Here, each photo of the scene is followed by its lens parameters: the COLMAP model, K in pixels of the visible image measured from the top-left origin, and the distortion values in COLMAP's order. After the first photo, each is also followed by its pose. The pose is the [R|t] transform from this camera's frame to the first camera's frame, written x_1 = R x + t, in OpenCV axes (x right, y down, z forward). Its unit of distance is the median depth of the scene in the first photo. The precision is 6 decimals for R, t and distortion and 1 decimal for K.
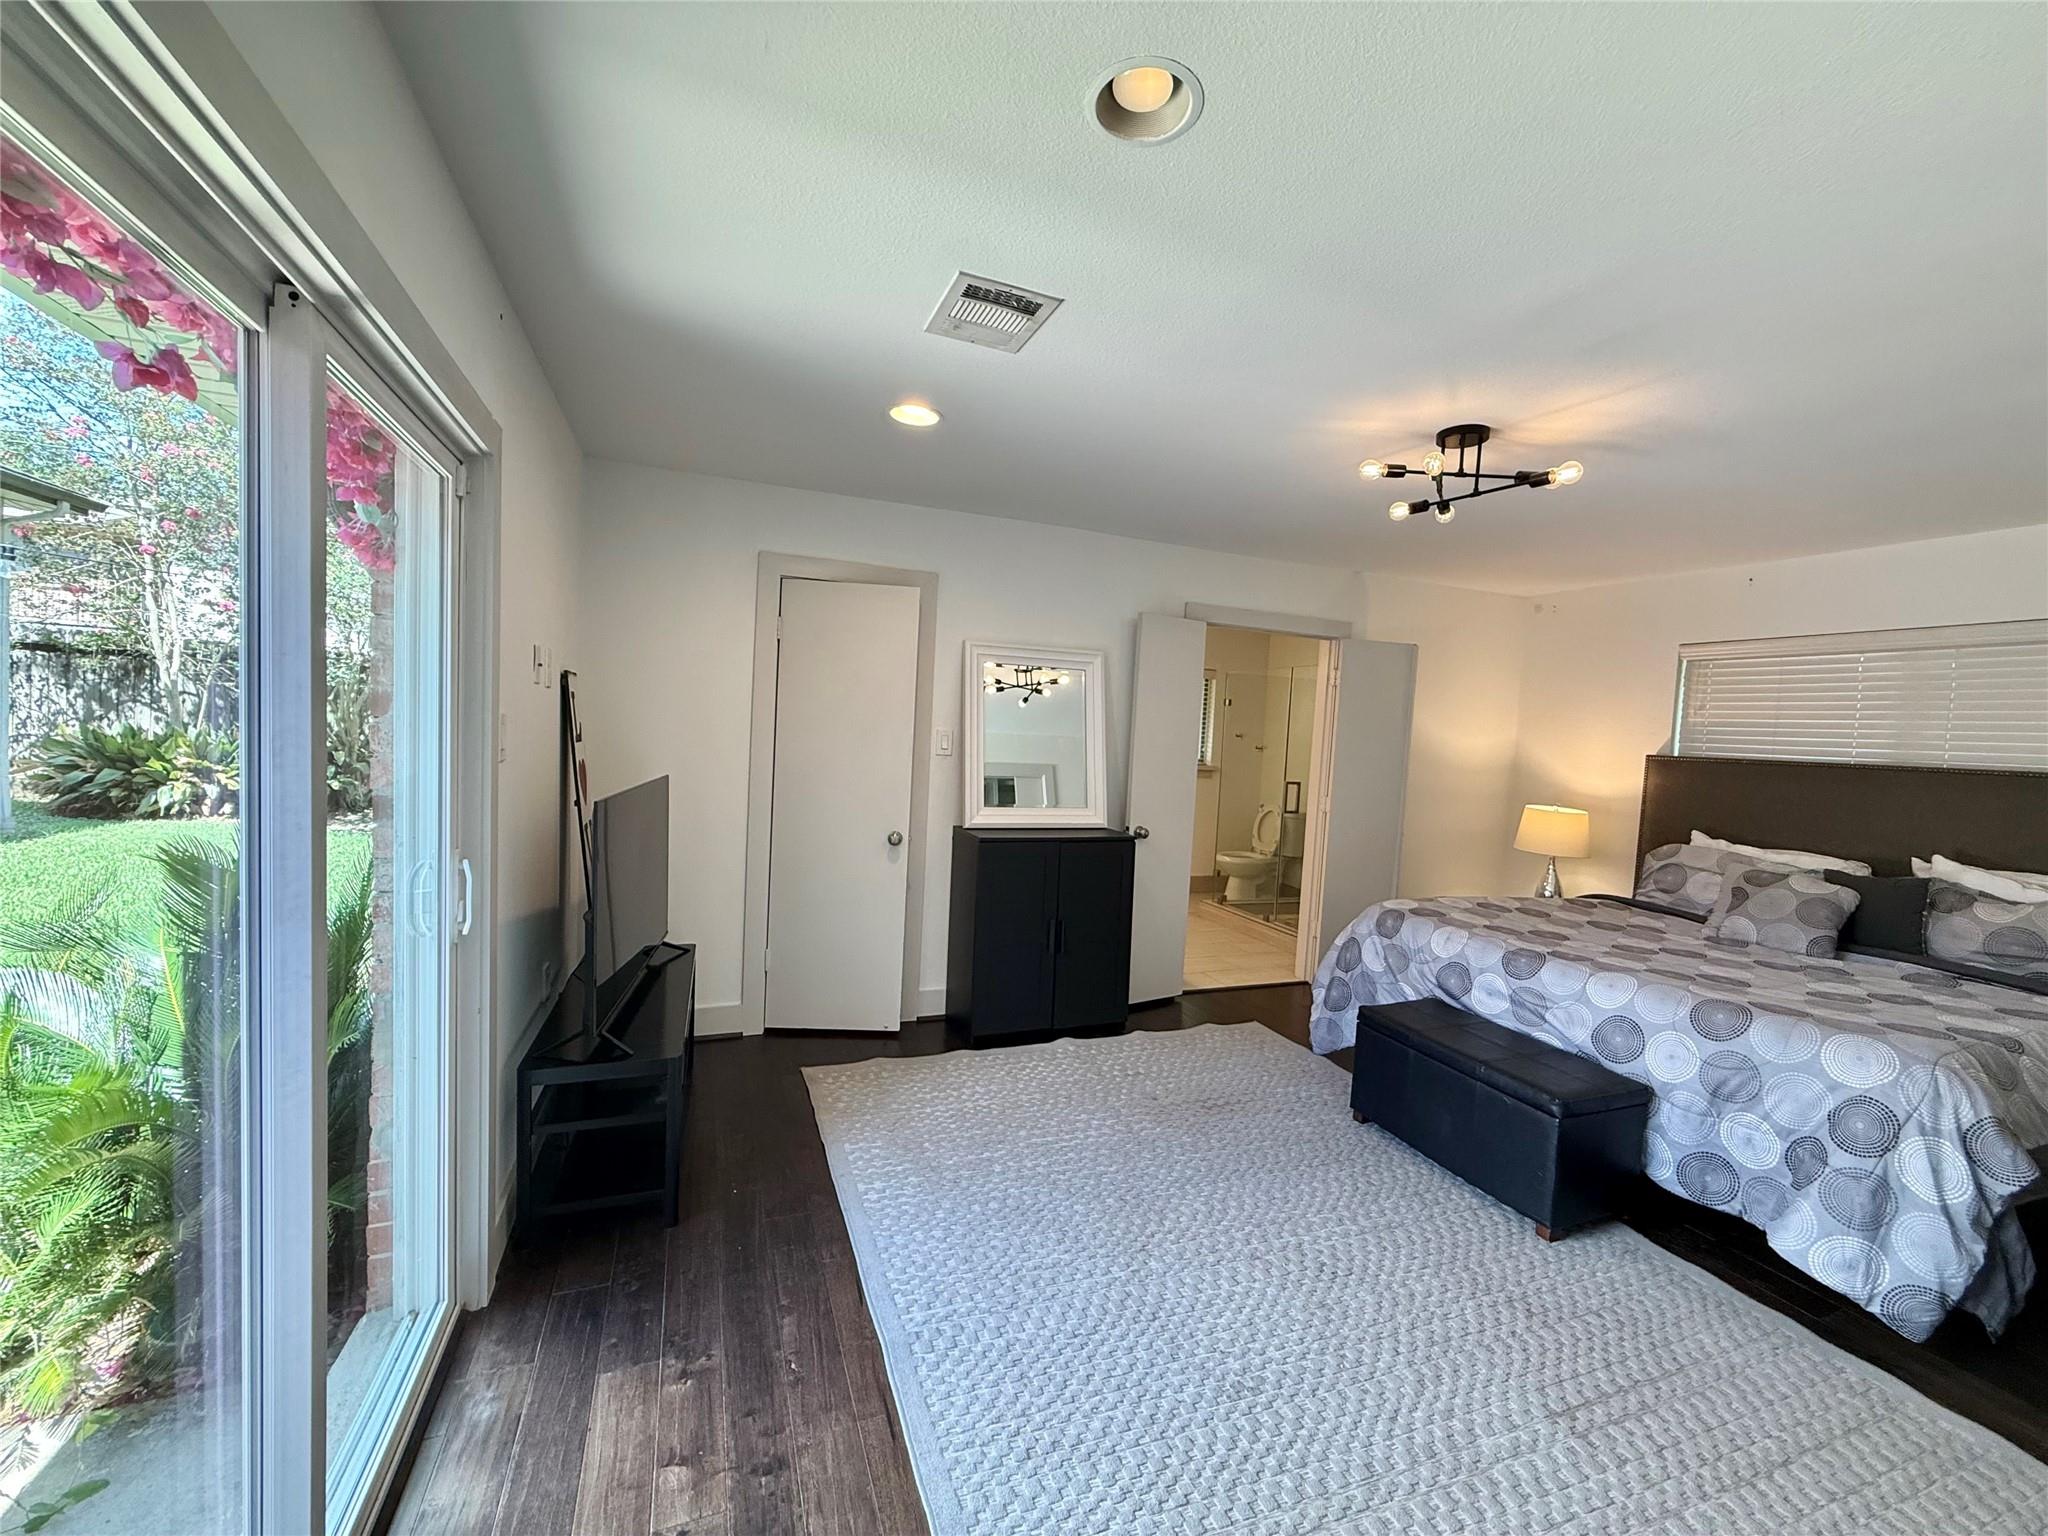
lens RADIAL K [[816.7, 0, 1020.4], [0, 816.7, 770.6], [0, 0, 1]] dist [-0.001180, 0.000178]
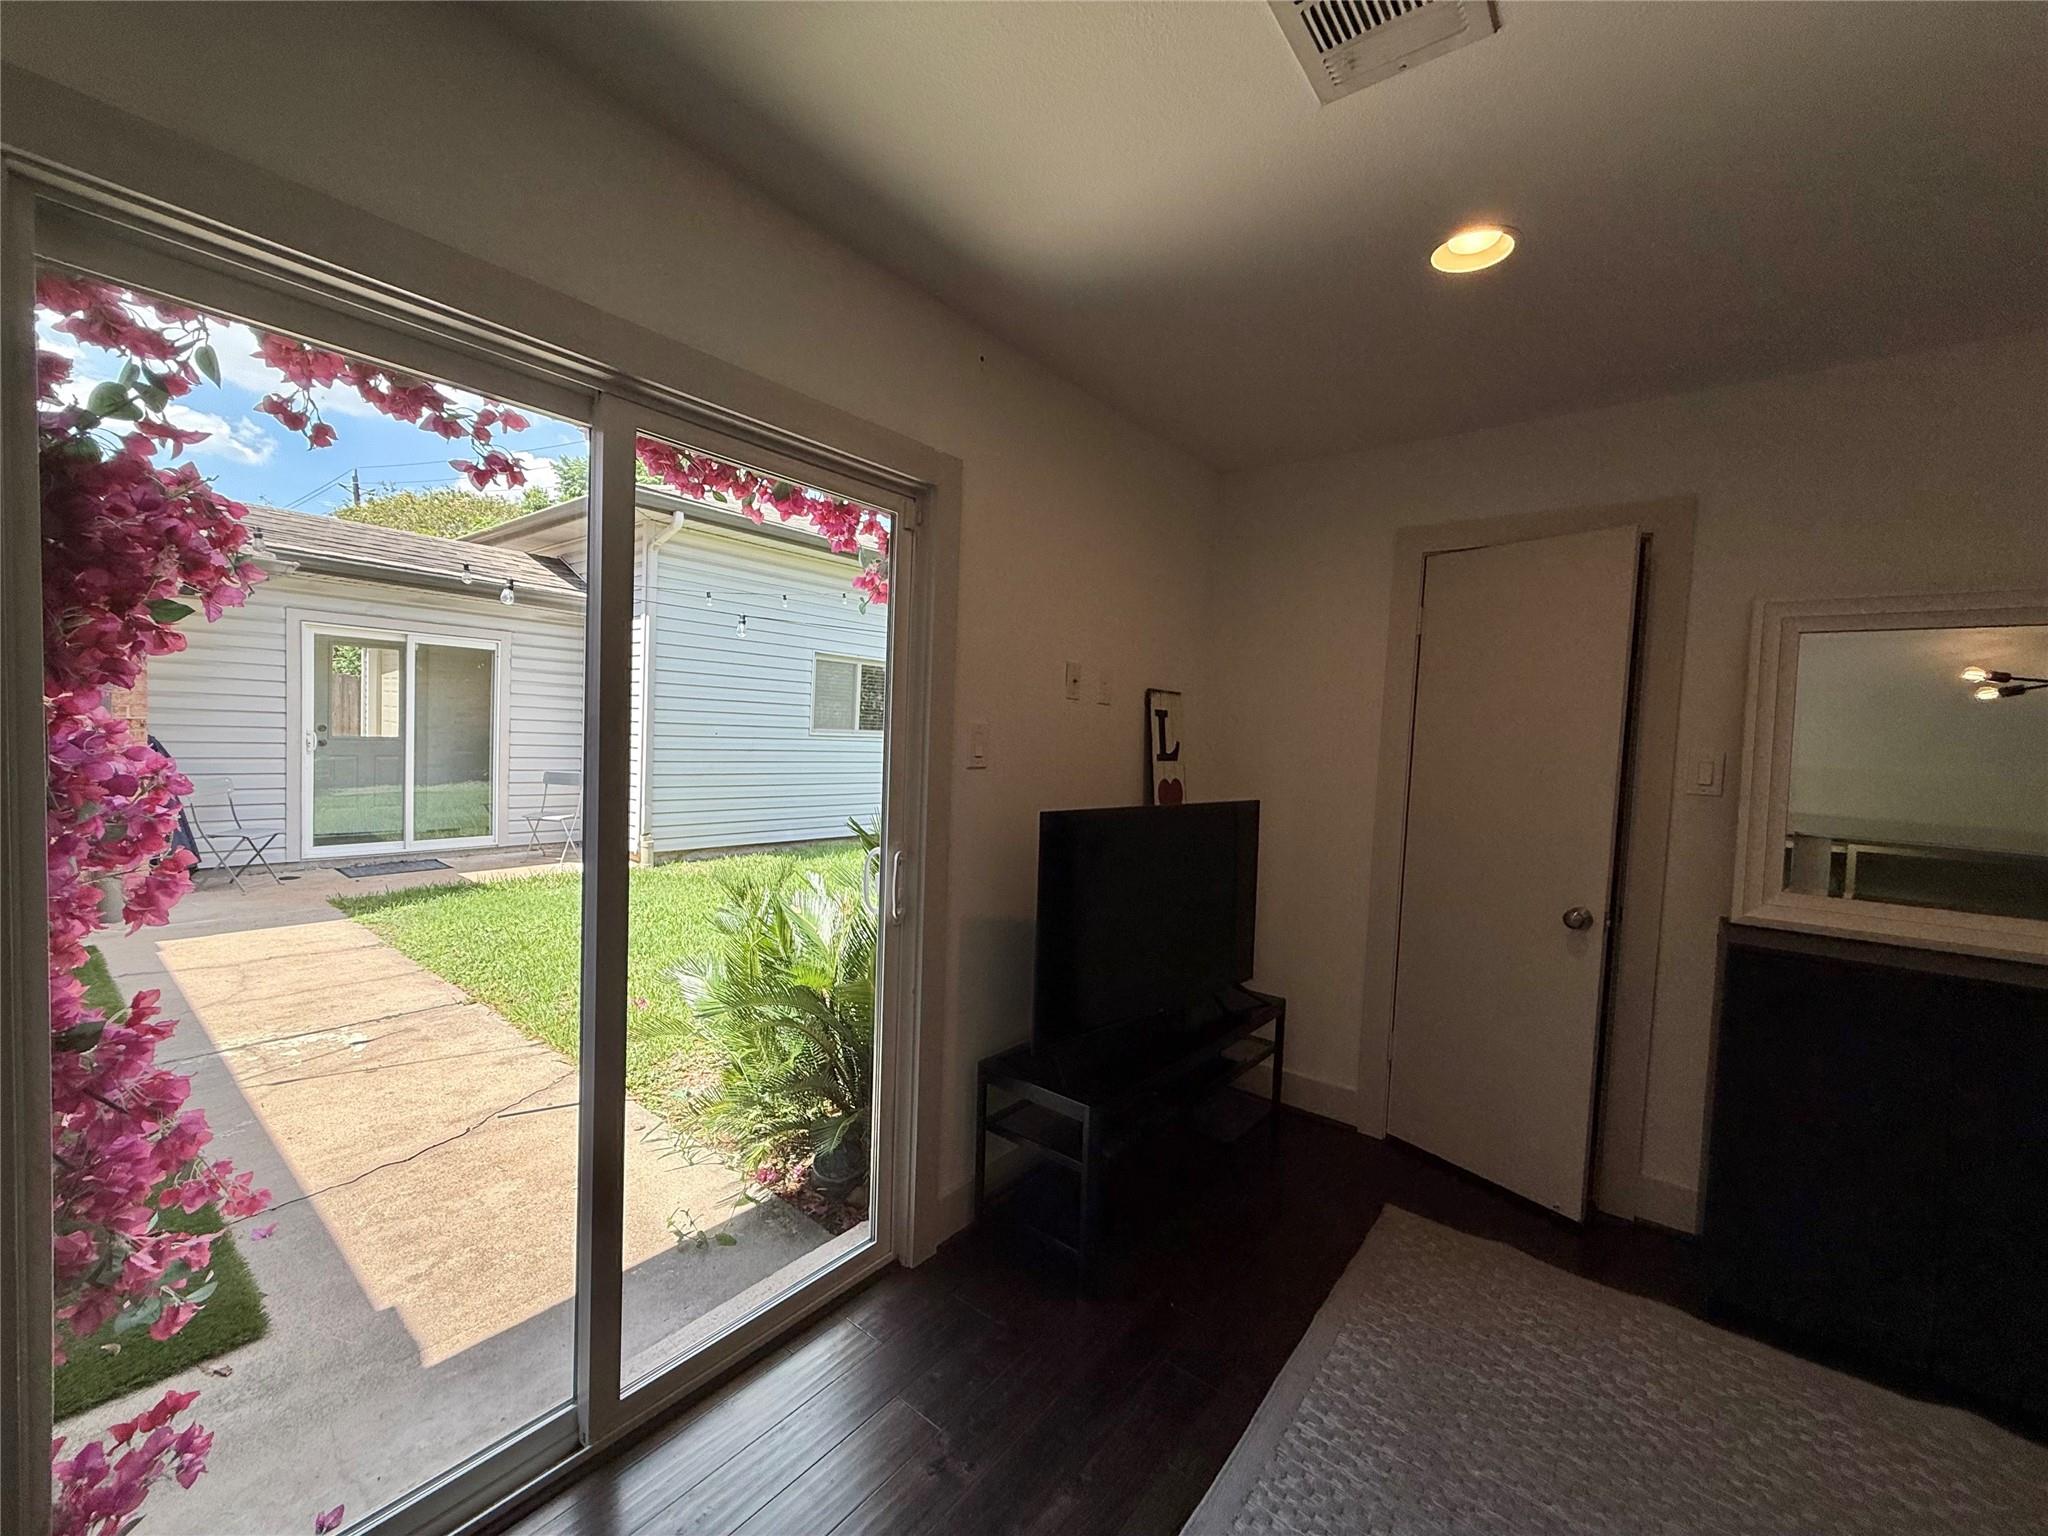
lens RADIAL K [[816.7, 0, 1024.1], [0, 816.7, 771.2], [0, 0, 1]] dist [-0.001180, 0.000178]
pose [[0.503792, 0.014206, -0.863708, 0.187323], [-0.060577, 0.997984, -0.018919, 0.005124], [0.861698, 0.061852, 0.503637, 0.293986]]
